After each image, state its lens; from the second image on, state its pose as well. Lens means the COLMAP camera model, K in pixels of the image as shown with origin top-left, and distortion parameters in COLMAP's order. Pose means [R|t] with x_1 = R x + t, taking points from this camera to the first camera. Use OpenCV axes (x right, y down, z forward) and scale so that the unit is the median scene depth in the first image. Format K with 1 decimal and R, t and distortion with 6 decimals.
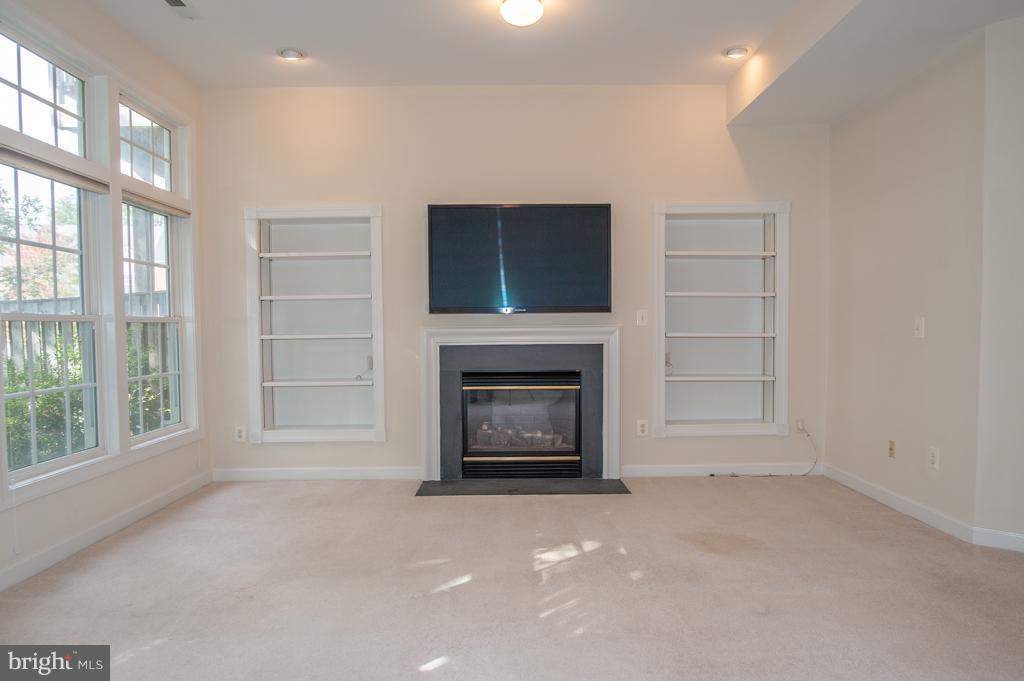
lens RADIAL K [[631.1, 0, 511.1], [0, 631.1, 354.4], [0, 0, 1]] dist [-0.041979, -0.000311]
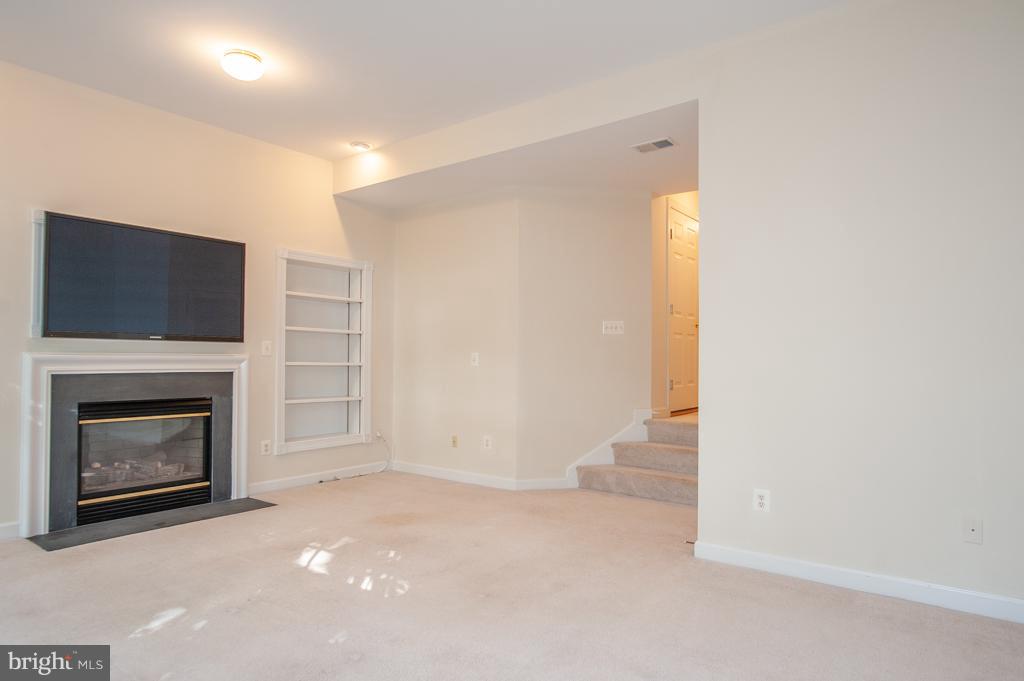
lens RADIAL K [[609.7, 0, 510.2], [0, 609.7, 347.9], [0, 0, 1]] dist [-0.042219, 0.021212]
pose [[0.609511, 0.027120, 0.792314, -0.379470], [0.022224, 0.998437, -0.051271, 0.005998], [-0.792466, 0.048858, 0.607955, 0.004181]]
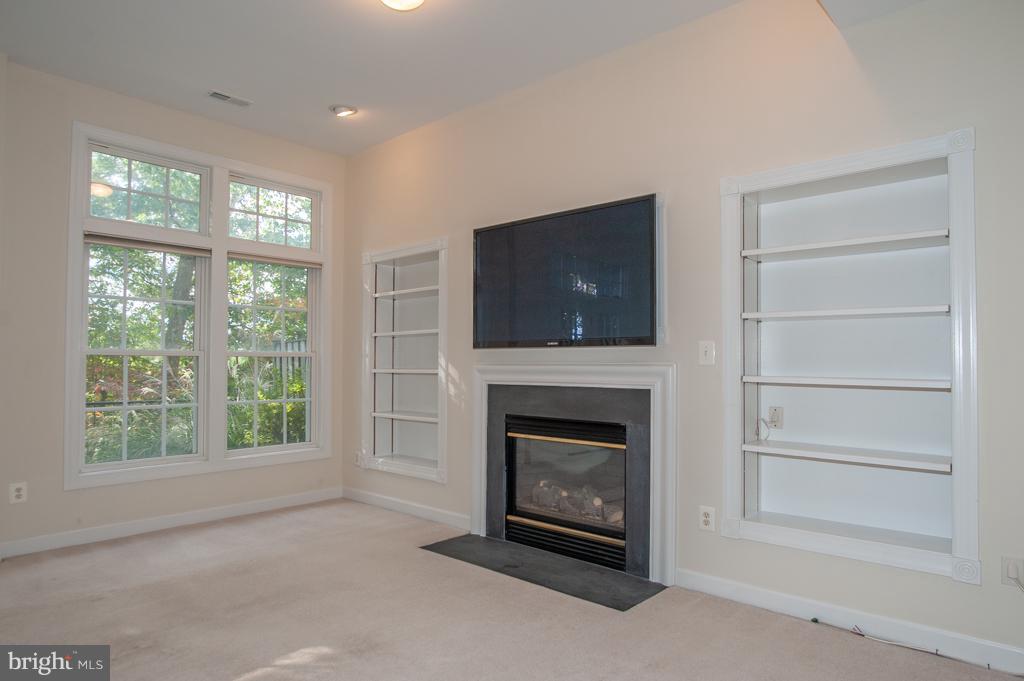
lens RADIAL K [[609.7, 0, 510.2], [0, 609.7, 347.9], [0, 0, 1]] dist [-0.042219, 0.021212]
pose [[0.742256, -0.005117, -0.670097, 0.486519], [-0.033598, 0.998429, -0.044840, -0.027178], [0.669274, 0.055796, 0.740918, 0.379375]]
